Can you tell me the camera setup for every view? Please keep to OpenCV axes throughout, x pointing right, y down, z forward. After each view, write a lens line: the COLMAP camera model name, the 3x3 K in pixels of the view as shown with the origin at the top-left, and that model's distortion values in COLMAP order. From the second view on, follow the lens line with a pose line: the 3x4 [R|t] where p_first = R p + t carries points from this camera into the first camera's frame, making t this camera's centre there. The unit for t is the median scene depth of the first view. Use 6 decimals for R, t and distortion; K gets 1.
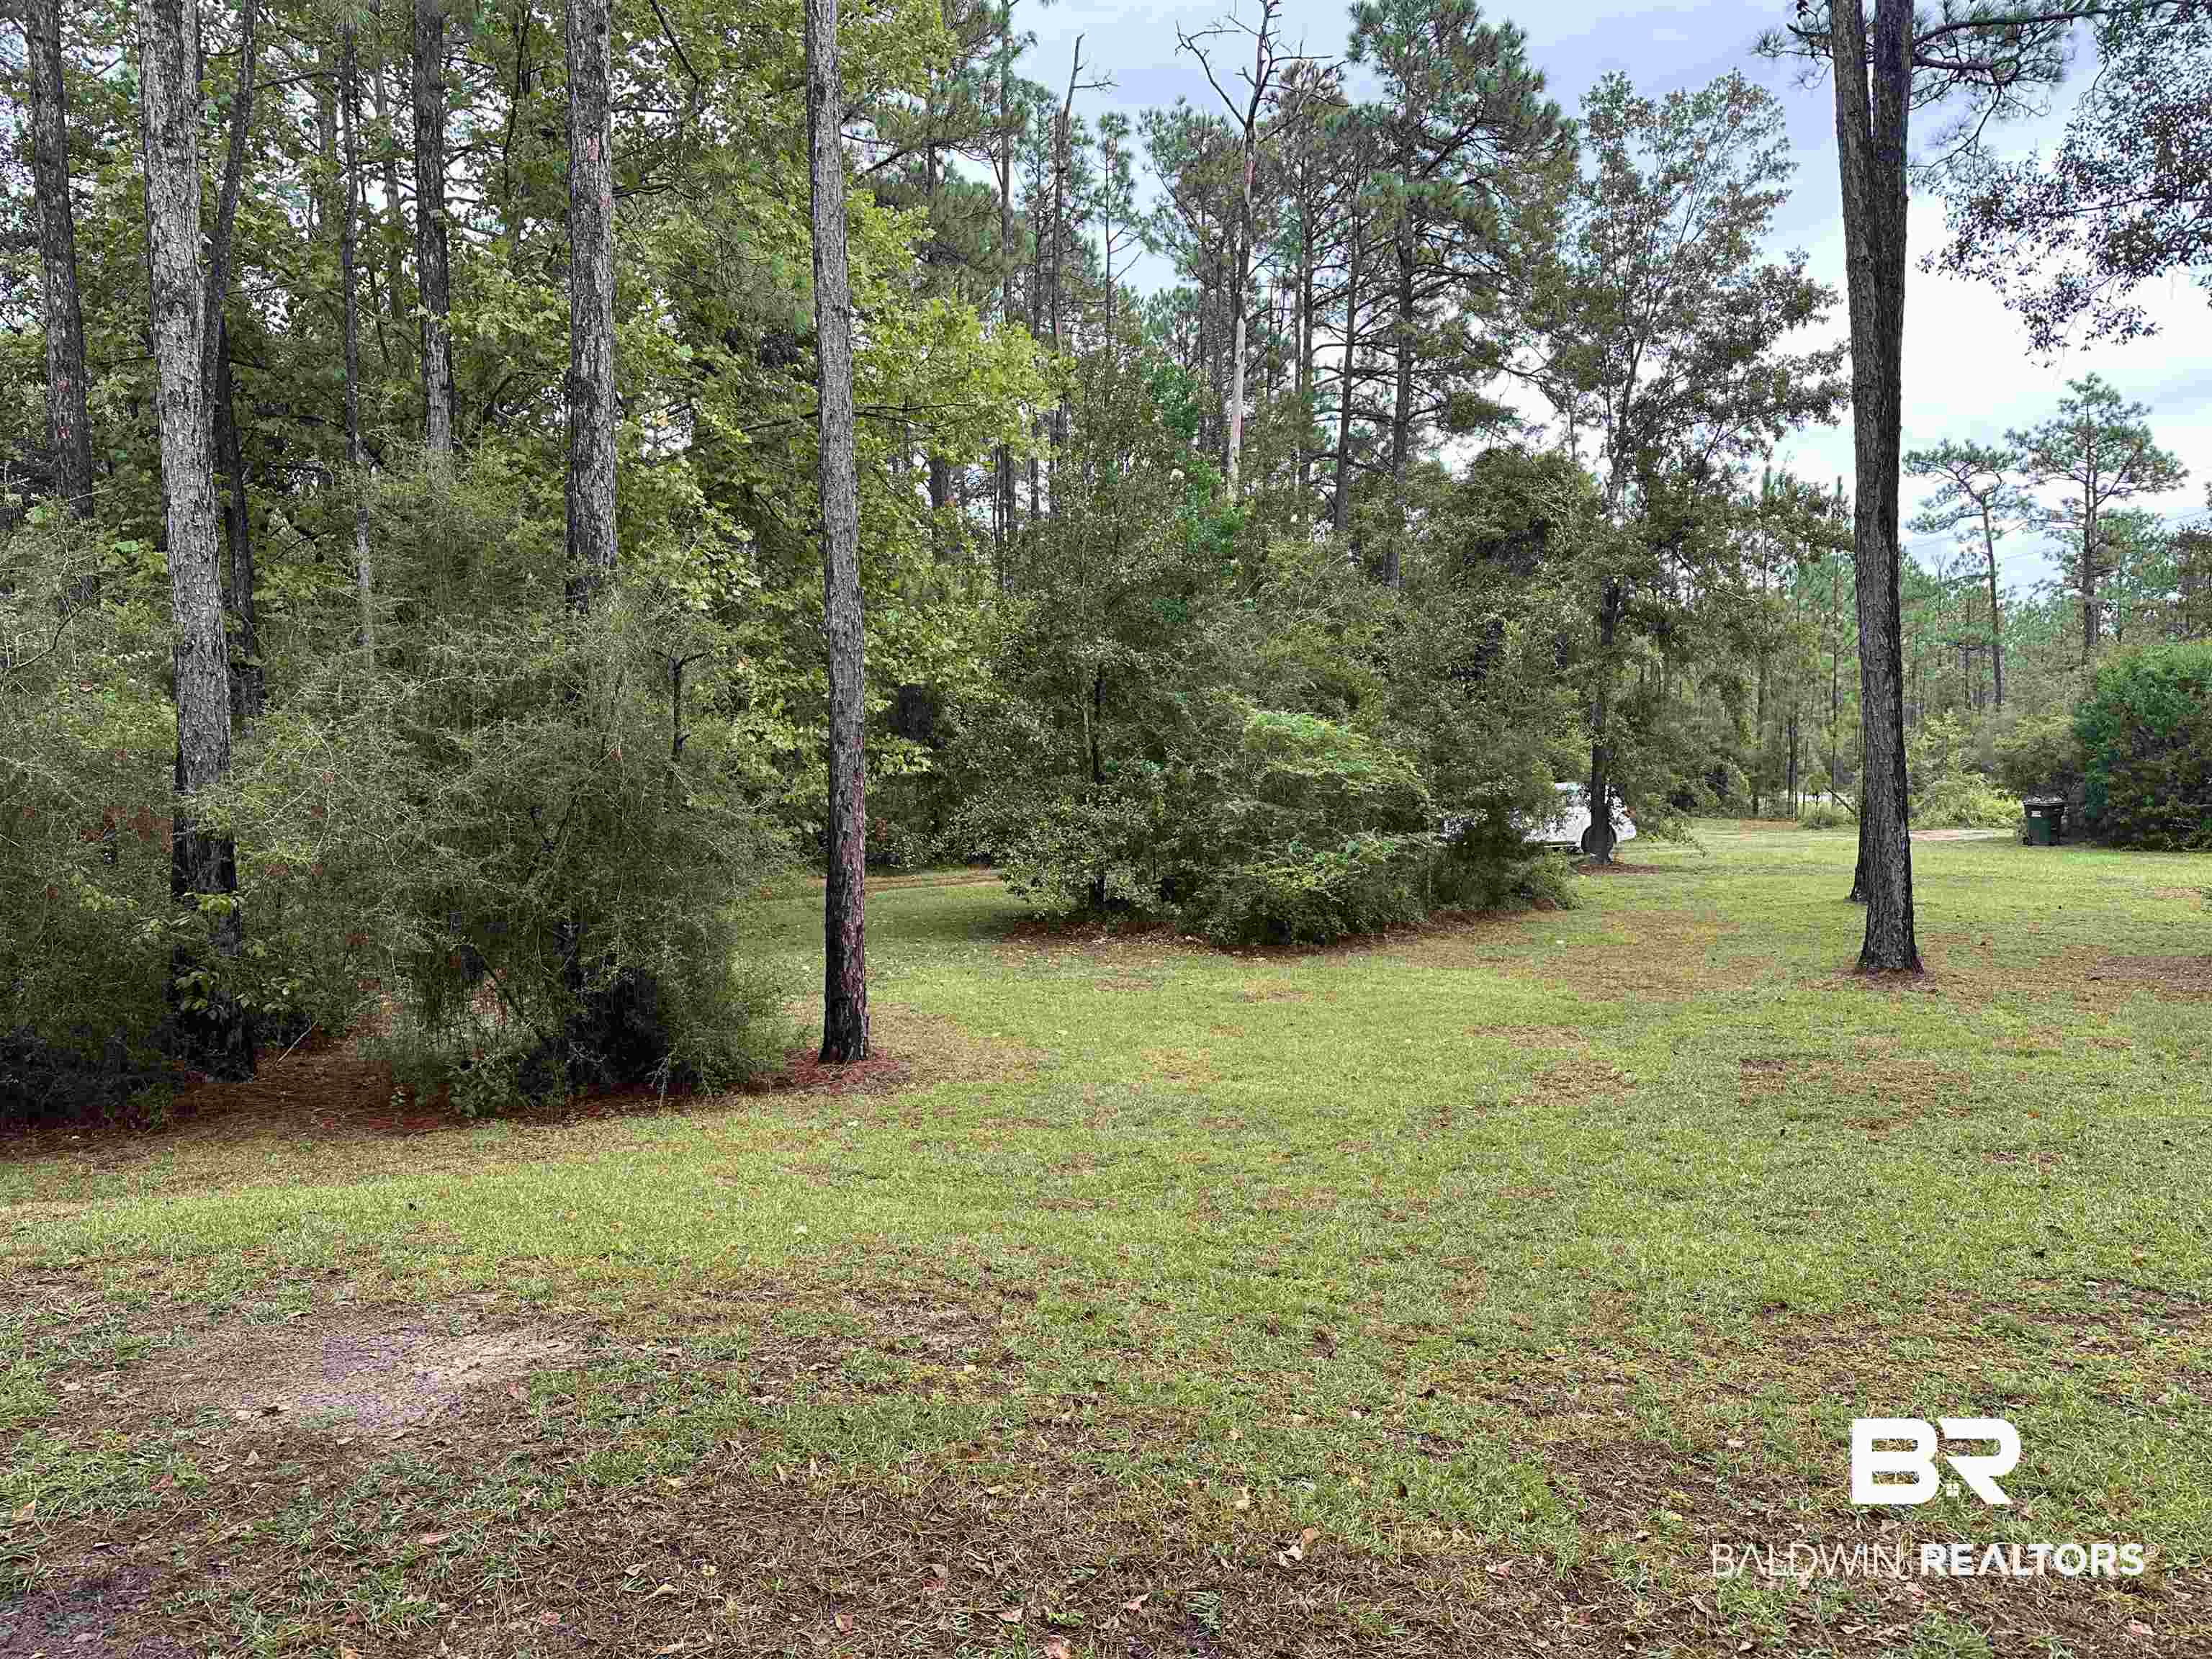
lens RADIAL K [[1578.3, 0, 1106.0], [0, 1578.3, 829.5], [0, 0, 1]] dist [-0.064898, -0.001560]
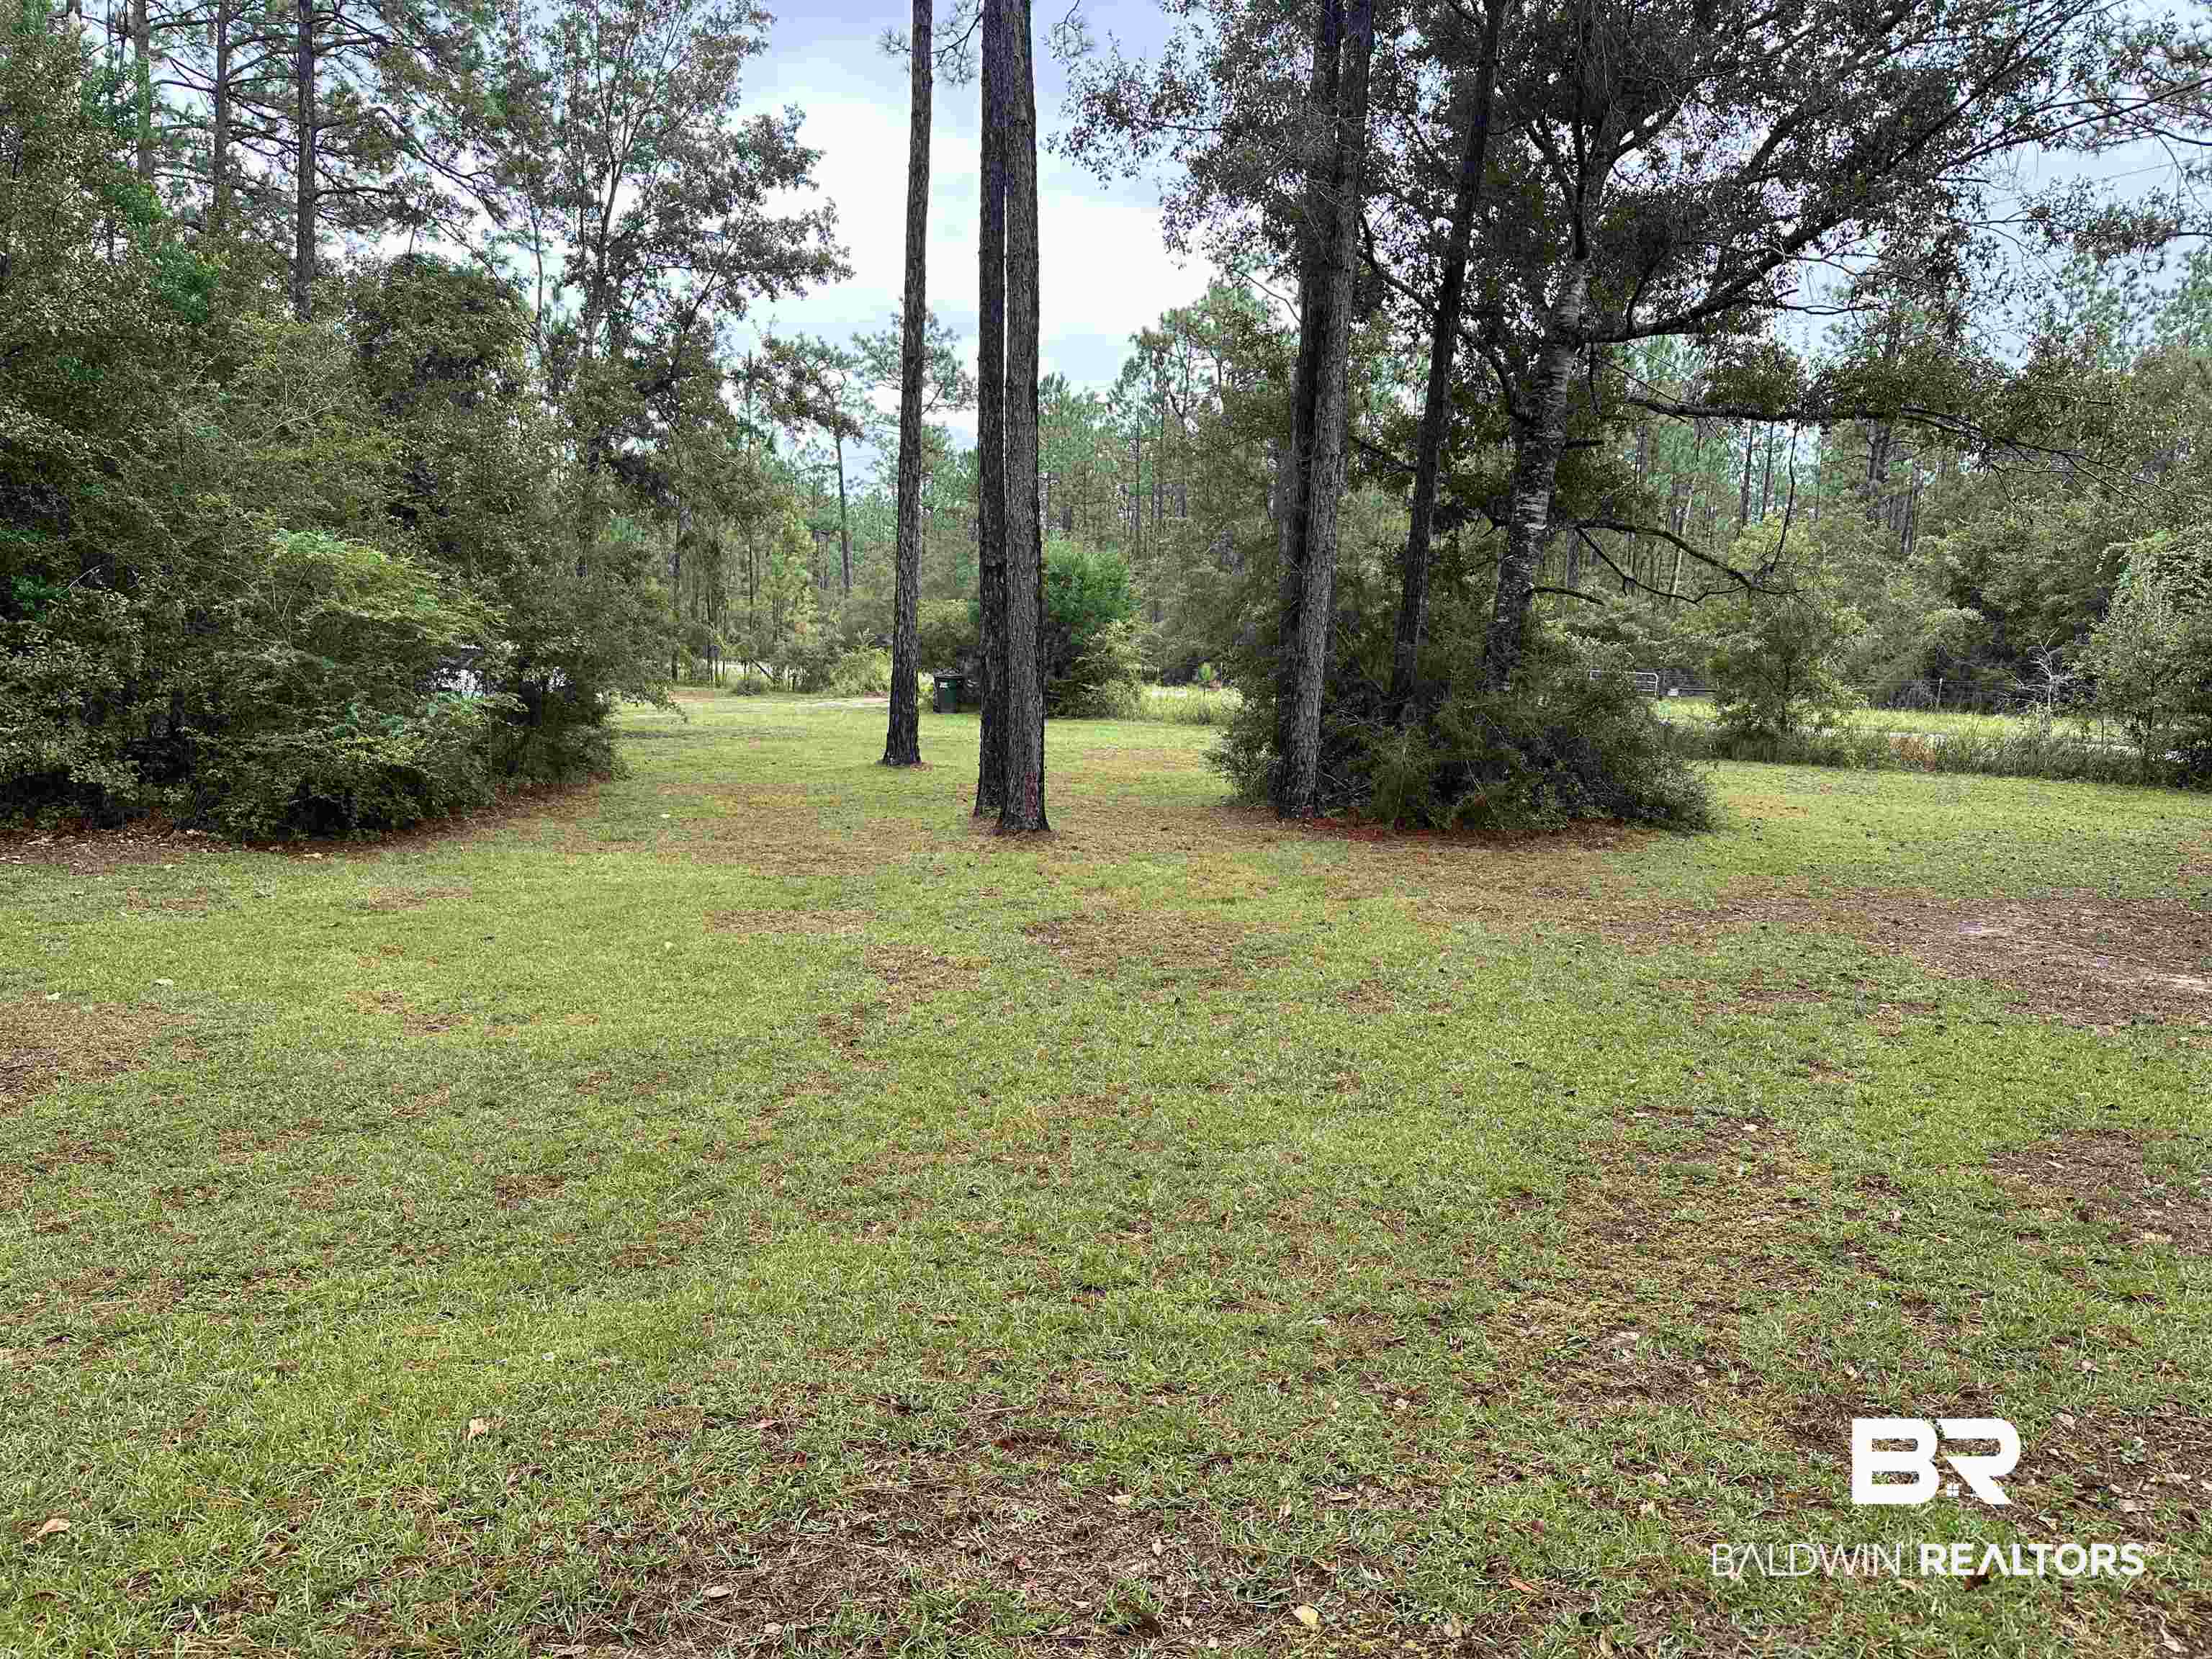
lens RADIAL K [[1516.2, 0, 1106.0], [0, 1516.2, 829.5], [0, 0, 1]] dist [-0.035927, 0.001610]
pose [[0.708797, -0.047580, 0.703806, -0.106759], [-0.015314, 0.996450, 0.082785, 0.001899], [-0.705247, -0.069456, 0.705552, 0.150695]]
